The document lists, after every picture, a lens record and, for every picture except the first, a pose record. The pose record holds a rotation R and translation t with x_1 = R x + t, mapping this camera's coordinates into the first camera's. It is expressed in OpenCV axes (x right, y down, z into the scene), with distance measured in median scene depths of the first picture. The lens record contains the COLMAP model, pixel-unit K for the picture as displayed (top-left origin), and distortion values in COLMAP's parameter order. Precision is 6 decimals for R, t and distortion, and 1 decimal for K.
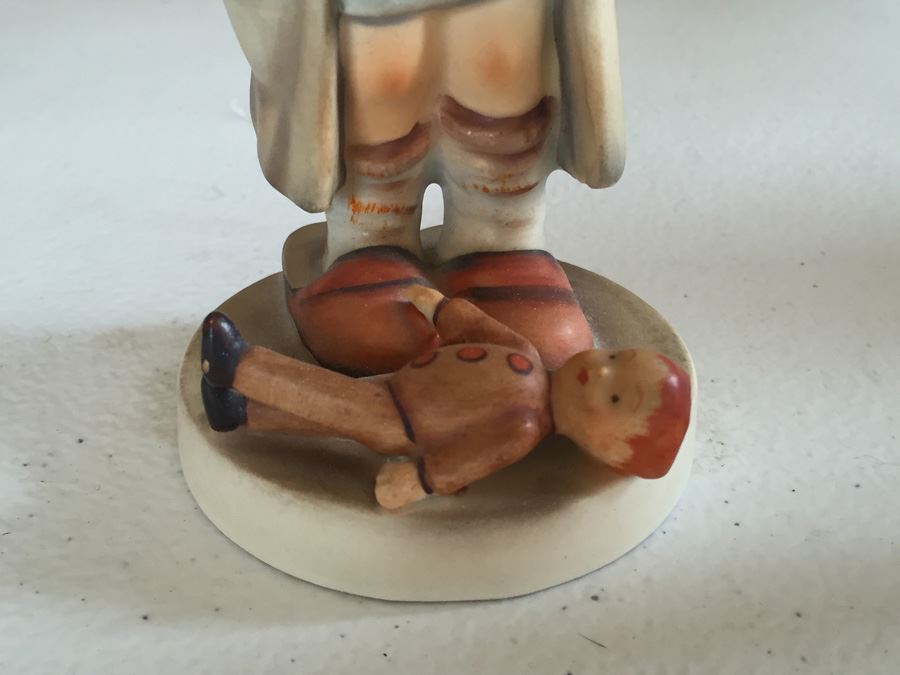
lens RADIAL K [[1157.3, 0, 444.2], [0, 1157.3, 339.0], [0, 0, 1]] dist [0.038407, 0.000000]
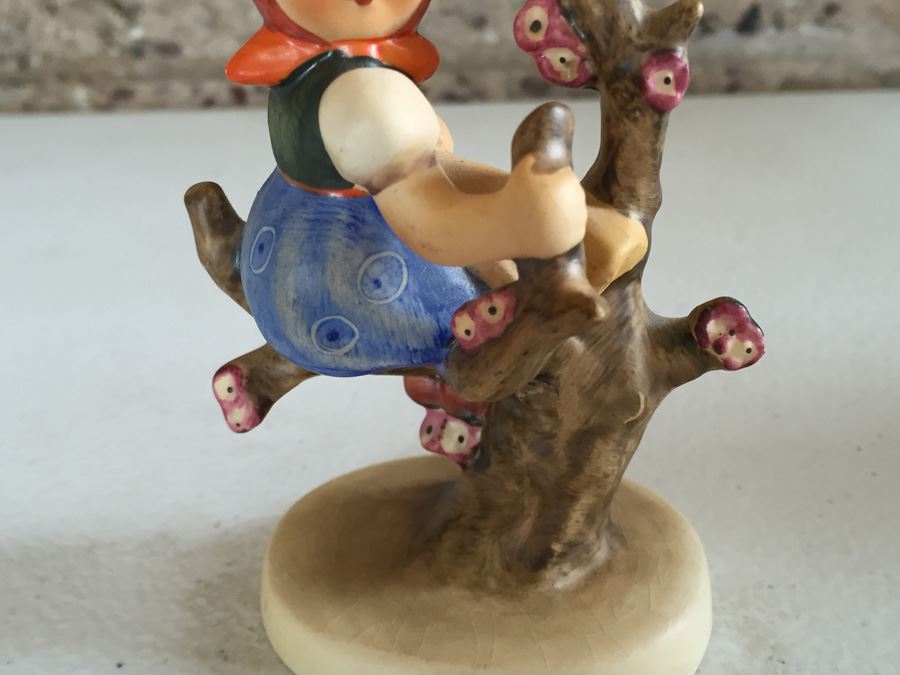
lens RADIAL K [[1157.3, 0, 442.9], [0, 1157.3, 334.9], [0, 0, 1]] dist [0.038407, 0.000000]
pose [[0.998595, -0.021642, -0.048368, 0.012945], [0.016697, 0.994807, -0.100400, -0.084142], [0.050290, 0.099452, 0.993771, 0.009693]]
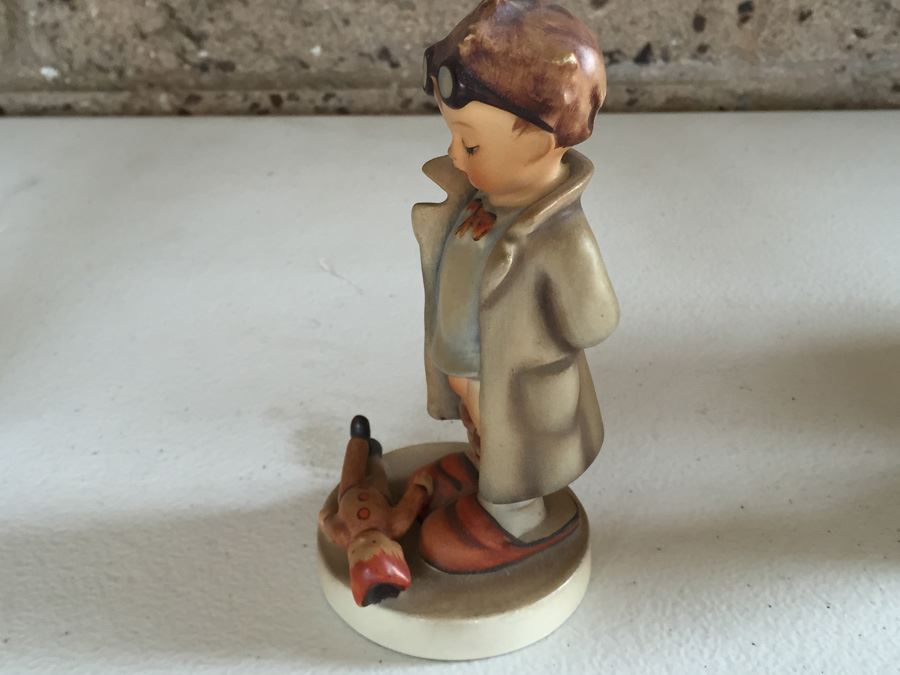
lens RADIAL K [[1157.3, 0, 444.2], [0, 1157.3, 350.9], [0, 0, 1]] dist [0.038407, 0.000000]
pose [[0.999586, 0.004193, -0.028480, 0.068983], [-0.003987, 0.999966, 0.007272, -0.134661], [0.028510, -0.007155, 0.999568, -1.049219]]
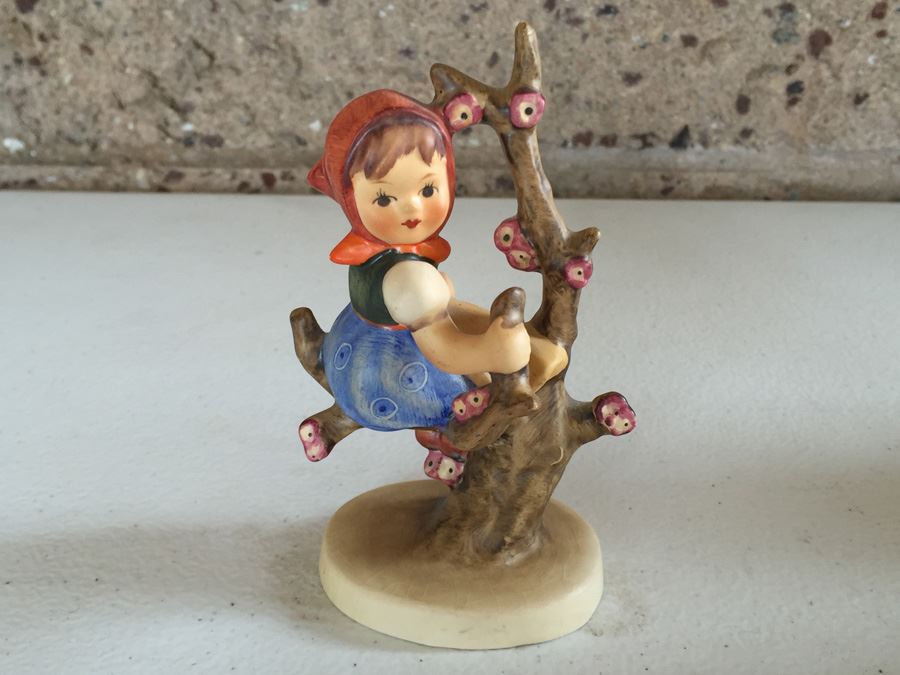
lens RADIAL K [[1157.3, 0, 441.3], [0, 1157.3, 330.9], [0, 0, 1]] dist [0.038407, 0.000000]
pose [[0.999617, 0.018022, -0.020991, -0.004546], [-0.020477, 0.992157, -0.123310, -0.088415], [0.018604, 0.123692, 0.992146, -0.580041]]
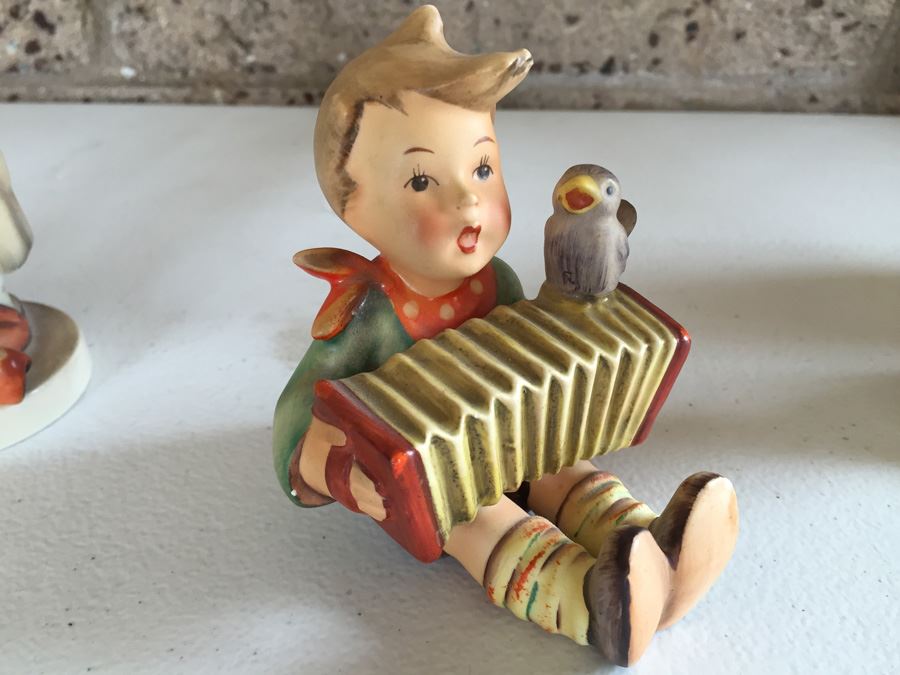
lens RADIAL K [[801.2, 0, 449.5], [0, 801.2, 336.7], [0, 0, 1]] dist [0.062023, -0.137281]
pose [[0.998336, 0.026354, -0.051288, 0.160707], [-0.026910, 0.999586, -0.010181, 0.045314], [0.050999, 0.011544, 0.998632, -0.526027]]
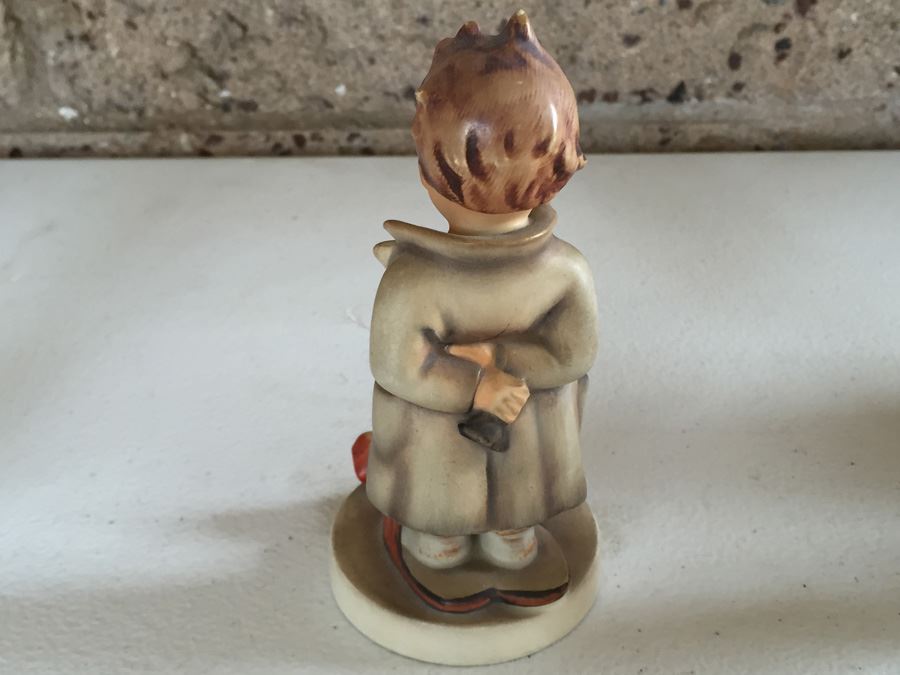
lens RADIAL K [[1157.3, 0, 442.8], [0, 1157.3, 342.3], [0, 0, 1]] dist [0.038407, 0.000000]
pose [[0.999141, 0.004587, -0.041183, 0.024285], [-0.005505, 0.999738, -0.022201, -0.196571], [0.041070, 0.022408, 0.998905, -0.933377]]
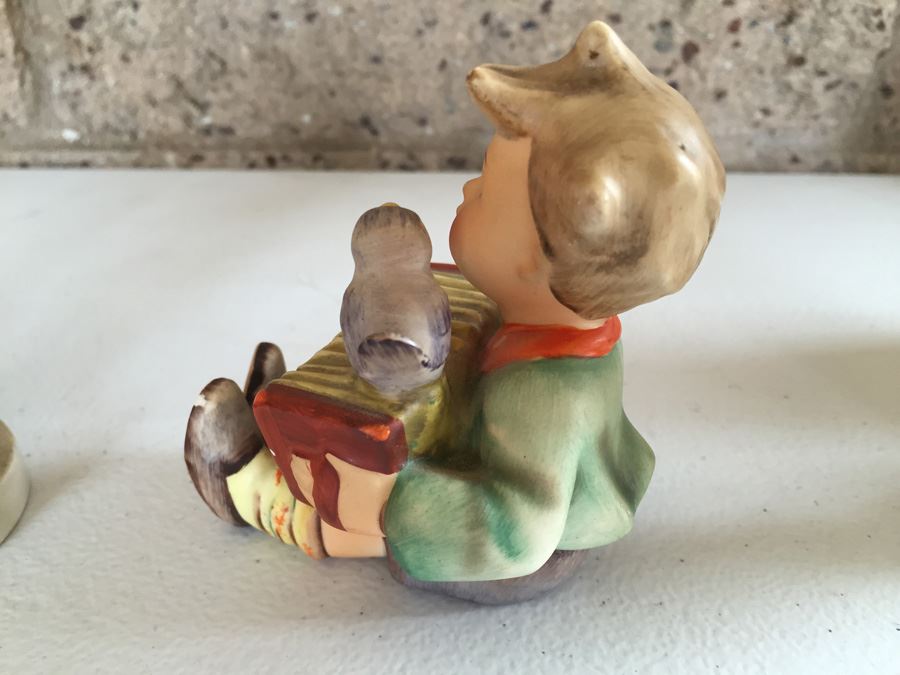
lens RADIAL K [[801.2, 0, 444.0], [0, 801.2, 332.1], [0, 0, 1]] dist [0.062023, -0.137281]
pose [[0.999918, 0.001789, 0.012651, 0.026697], [-0.000594, 0.995587, -0.093843, -0.009656], [-0.012763, 0.093828, 0.995507, -0.292073]]
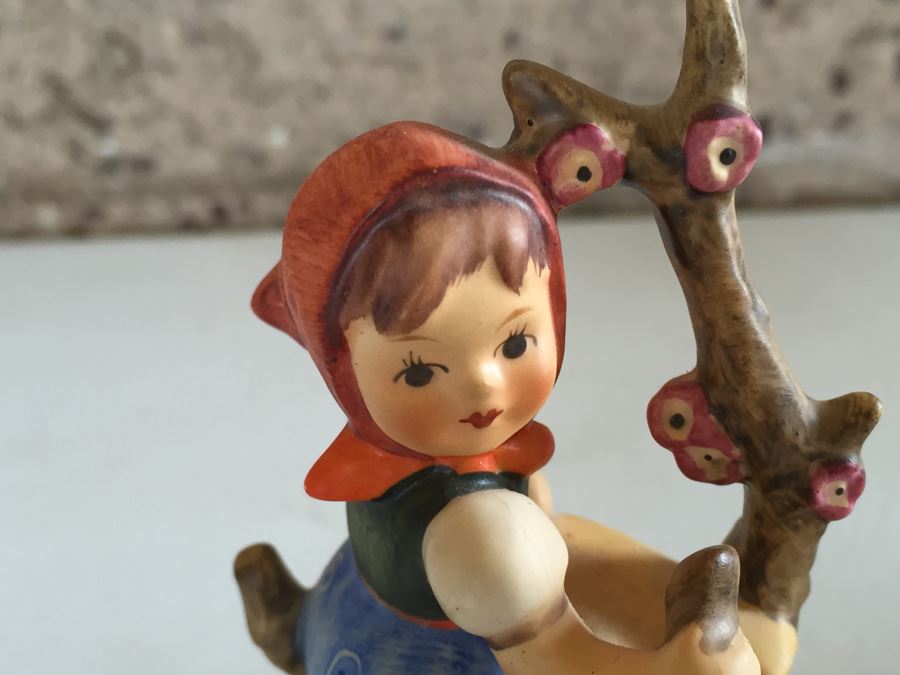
lens RADIAL K [[1157.3, 0, 452.3], [0, 1157.3, 337.3], [0, 0, 1]] dist [0.038407, 0.000000]
pose [[0.999388, -0.034837, 0.003151, -0.084645], [0.034978, 0.994342, -0.100300, -0.356072], [0.000361, 0.100349, 0.994952, 0.120488]]
